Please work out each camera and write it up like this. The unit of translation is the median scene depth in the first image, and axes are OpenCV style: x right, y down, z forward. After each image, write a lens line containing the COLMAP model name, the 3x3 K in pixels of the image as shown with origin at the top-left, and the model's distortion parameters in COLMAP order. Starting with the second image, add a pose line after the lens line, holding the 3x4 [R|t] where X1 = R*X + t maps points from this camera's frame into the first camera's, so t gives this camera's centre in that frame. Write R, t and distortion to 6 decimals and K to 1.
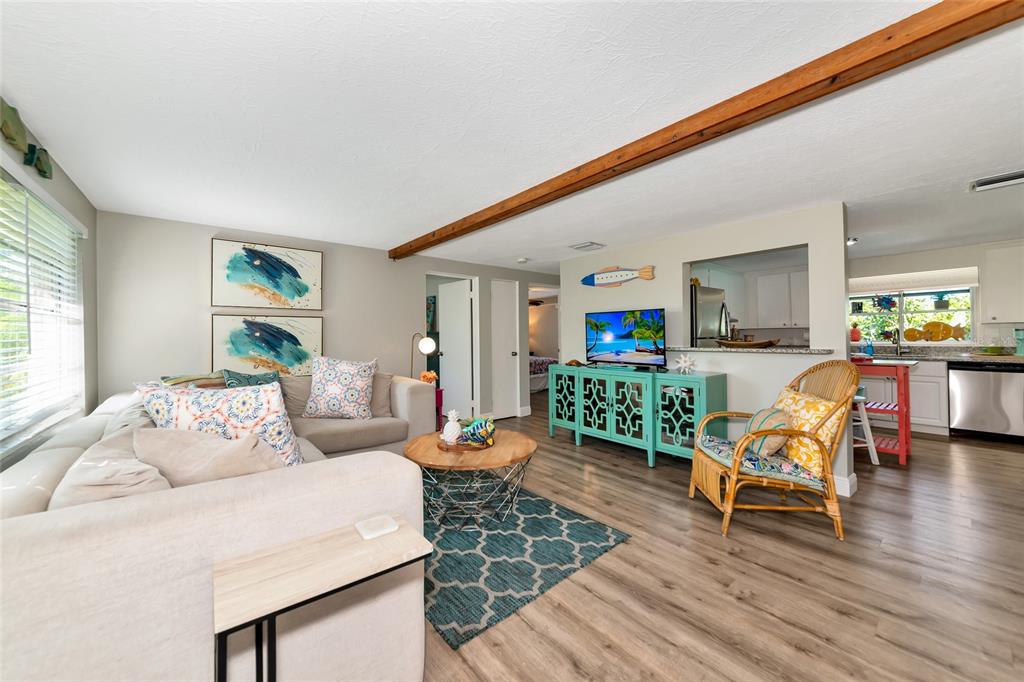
lens RADIAL K [[379.8, 0, 504.1], [0, 379.8, 340.7], [0, 0, 1]] dist [-0.010723, 0.000374]
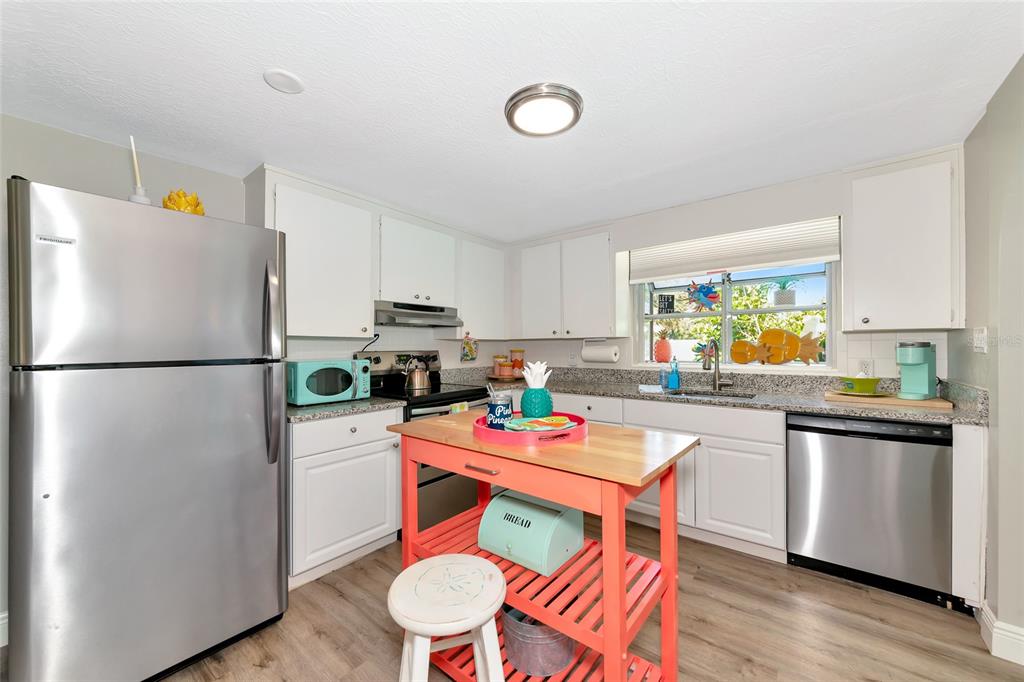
lens RADIAL K [[379.8, 0, 520.1], [0, 379.8, 347.9], [0, 0, 1]] dist [-0.010723, 0.000374]
pose [[0.979419, 0.002556, 0.201820, 0.671354], [-0.001520, 0.999985, -0.005286, -0.019293], [-0.201830, 0.004871, 0.979408, 0.530142]]
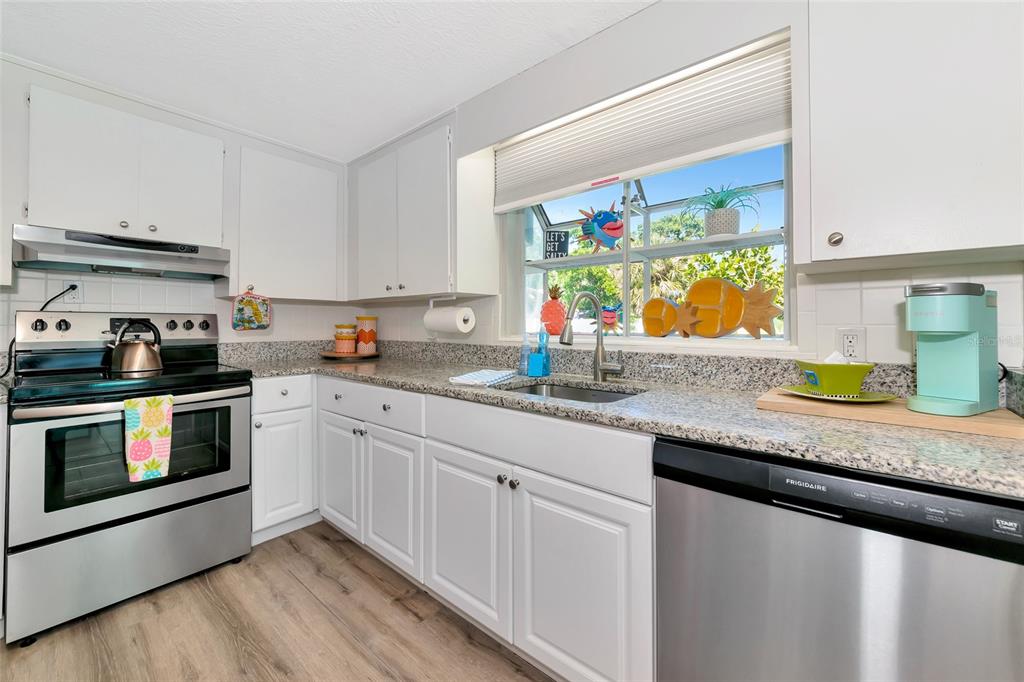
lens RADIAL K [[399.5, 0, 515.2], [0, 399.5, 325.3], [0, 0, 1]] dist [-0.004064, -0.000632]
pose [[0.985860, 0.010118, 0.167265, 0.931629], [-0.009407, 0.999943, -0.005041, -0.005974], [-0.167306, 0.003396, 0.985899, 0.686796]]
